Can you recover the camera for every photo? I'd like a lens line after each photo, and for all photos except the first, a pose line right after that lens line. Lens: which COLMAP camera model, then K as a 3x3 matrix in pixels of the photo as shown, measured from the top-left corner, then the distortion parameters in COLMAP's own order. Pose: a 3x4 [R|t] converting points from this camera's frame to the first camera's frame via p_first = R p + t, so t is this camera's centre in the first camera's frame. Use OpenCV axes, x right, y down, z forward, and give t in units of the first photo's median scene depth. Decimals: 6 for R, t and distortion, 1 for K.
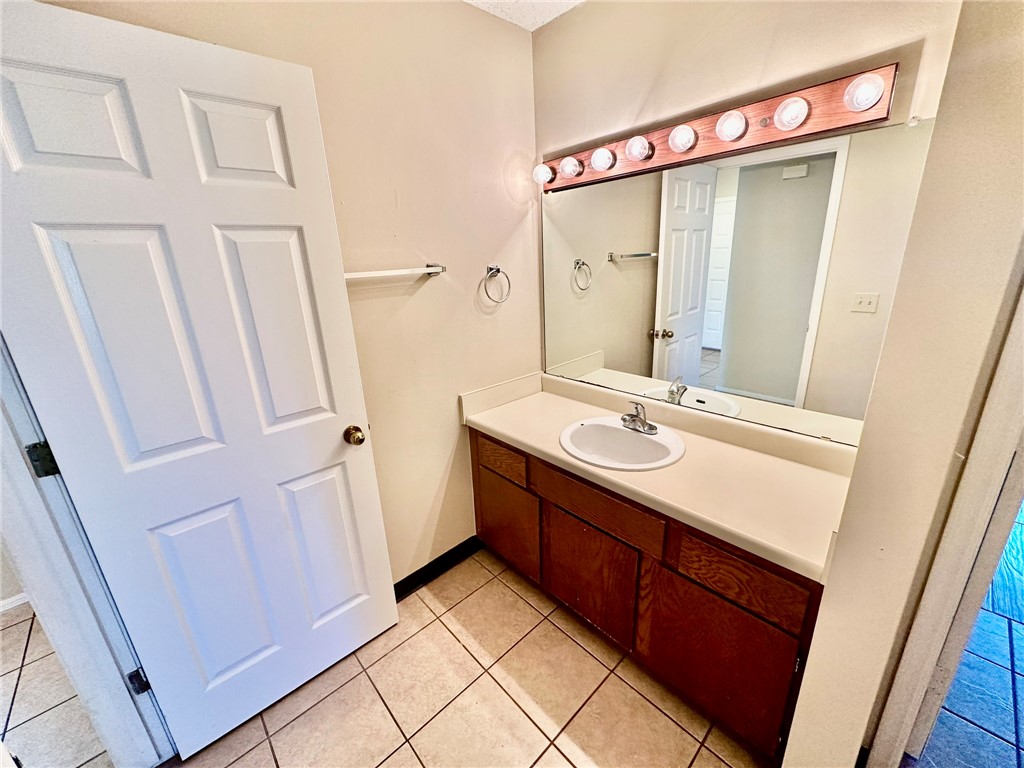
lens RADIAL K [[406.6, 0, 512.8], [0, 406.6, 387.2], [0, 0, 1]] dist [-0.006715, 0.000822]
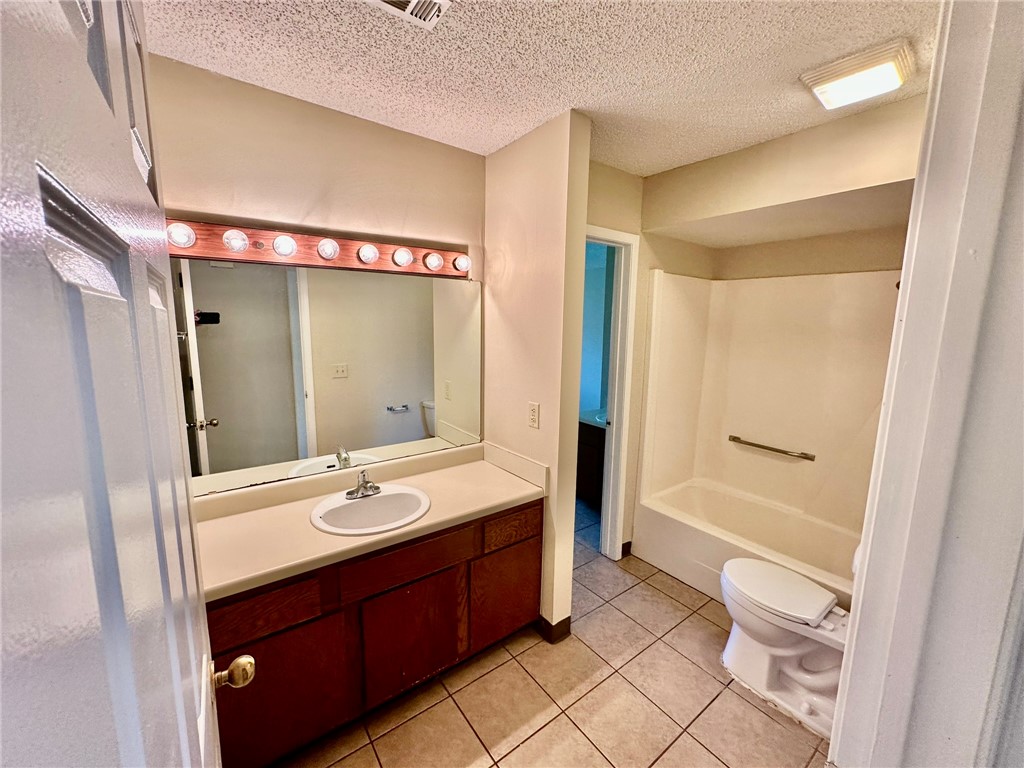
lens RADIAL K [[406.6, 0, 508.1], [0, 406.6, 381.1], [0, 0, 1]] dist [-0.006715, 0.000822]
pose [[0.098787, -0.088757, 0.991142, -0.746250], [0.283531, 0.957240, 0.057462, -0.150964], [-0.953861, 0.275343, 0.119728, 0.447013]]
